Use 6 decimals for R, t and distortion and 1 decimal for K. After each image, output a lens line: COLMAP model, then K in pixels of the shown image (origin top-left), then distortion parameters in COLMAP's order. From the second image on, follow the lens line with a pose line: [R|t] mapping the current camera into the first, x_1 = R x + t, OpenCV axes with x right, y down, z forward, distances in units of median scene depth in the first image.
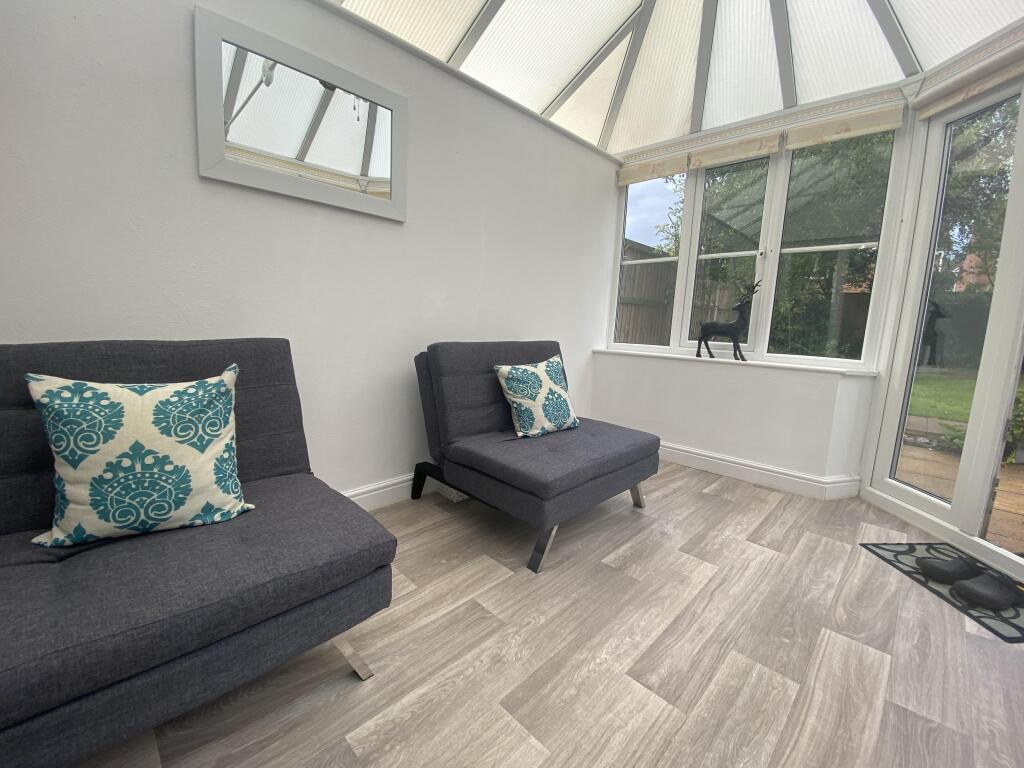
lens RADIAL K [[414.0, 0, 509.9], [0, 414.0, 371.2], [0, 0, 1]] dist [0.082496, -0.000015]
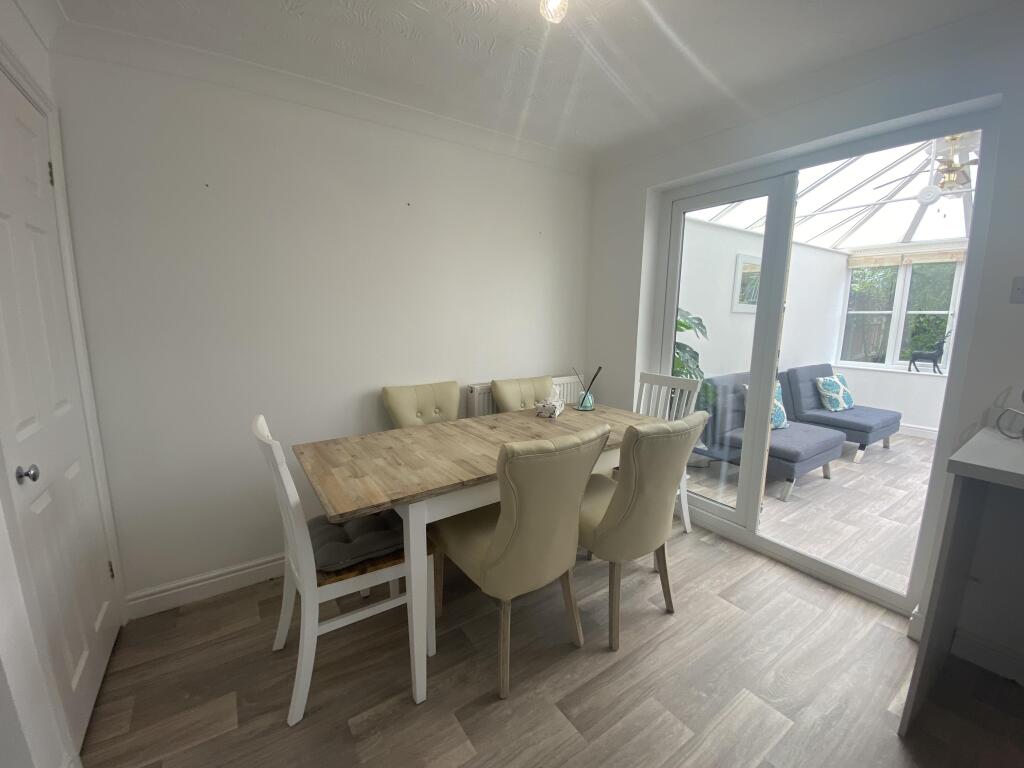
lens RADIAL K [[412.8, 0, 512.0], [0, 412.8, 384.0], [0, 0, 1]] dist [-0.000691, -0.000016]
pose [[0.983291, 0.002979, -0.182018, -1.099007], [0.002750, 0.999509, 0.031214, -0.048250], [0.182022, -0.031193, 0.982800, -1.259535]]
